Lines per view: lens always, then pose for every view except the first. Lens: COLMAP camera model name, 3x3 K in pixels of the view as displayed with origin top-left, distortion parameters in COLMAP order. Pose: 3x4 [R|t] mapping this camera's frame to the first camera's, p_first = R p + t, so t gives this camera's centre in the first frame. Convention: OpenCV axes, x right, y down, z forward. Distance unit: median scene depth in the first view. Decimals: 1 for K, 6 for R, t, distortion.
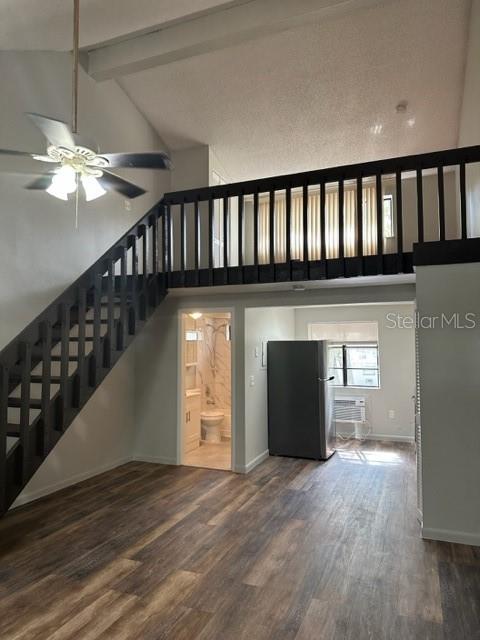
lens RADIAL K [[453.5, 0, 239.1], [0, 453.5, 321.3], [0, 0, 1]] dist [0.049946, -0.041493]
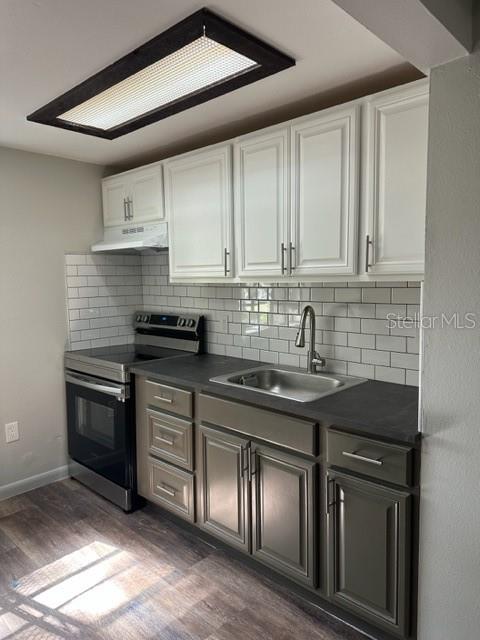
lens RADIAL K [[453.5, 0, 239.1], [0, 453.5, 321.3], [0, 0, 1]] dist [0.049946, -0.041493]
pose [[0.369435, -0.093639, 0.924527, 0.047967], [-0.033742, 0.992902, 0.114048, 0.055555], [-0.928644, -0.073329, 0.363653, 0.677606]]
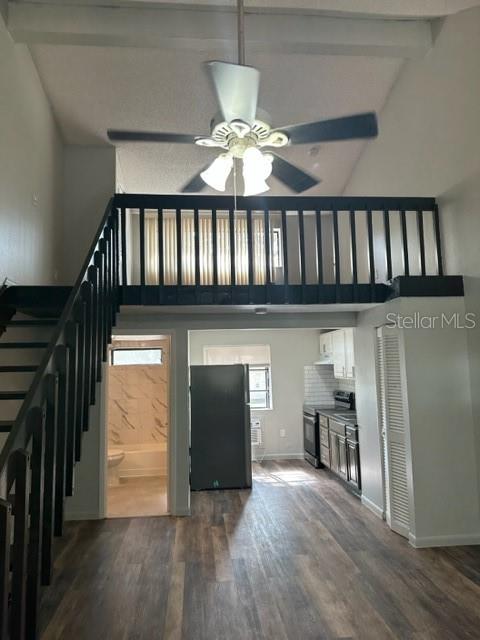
lens RADIAL K [[448.0, 0, 237.7], [0, 448.0, 322.4], [0, 0, 1]] dist [0.116267, -0.153244]
pose [[0.888878, 0.029264, 0.457208, -0.243052], [-0.006788, 0.998690, -0.050725, 0.000091], [-0.458093, 0.041984, 0.887912, 0.109921]]
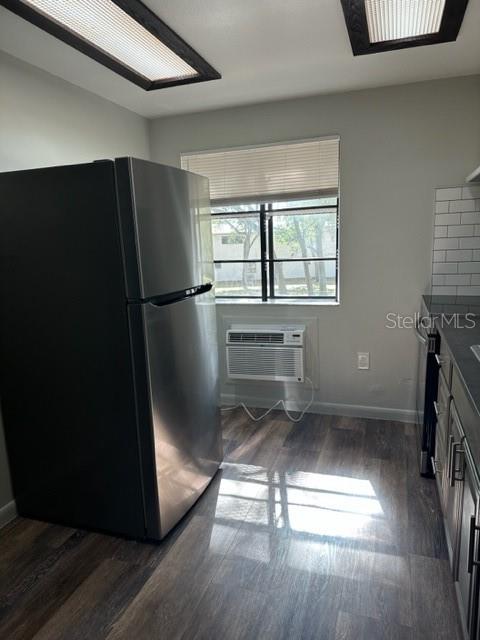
lens RADIAL K [[453.5, 0, 239.1], [0, 453.5, 321.3], [0, 0, 1]] dist [0.049946, -0.041493]
pose [[0.998146, -0.038101, 0.047472, 0.195636], [0.026256, 0.973090, 0.228927, 0.063287], [-0.054917, -0.227256, 0.972285, 0.590519]]
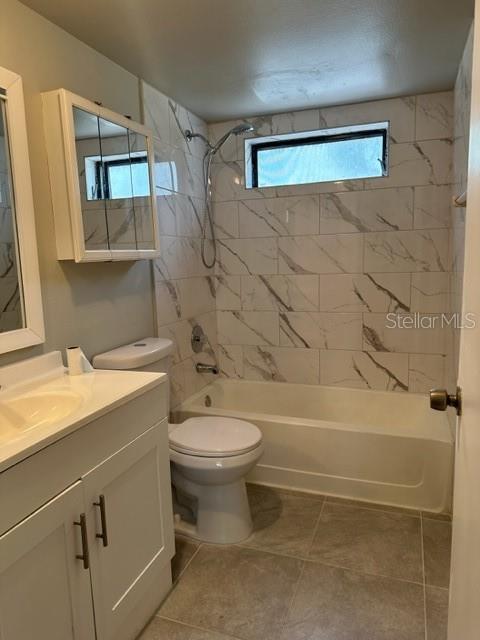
lens RADIAL K [[448.0, 0, 237.7], [0, 448.0, 322.4], [0, 0, 1]] dist [0.116267, -0.153244]
pose [[0.999392, -0.028309, 0.020365, -0.049684], [0.023591, 0.978885, 0.203047, 0.082827], [-0.025683, -0.202443, 0.978957, 0.740373]]
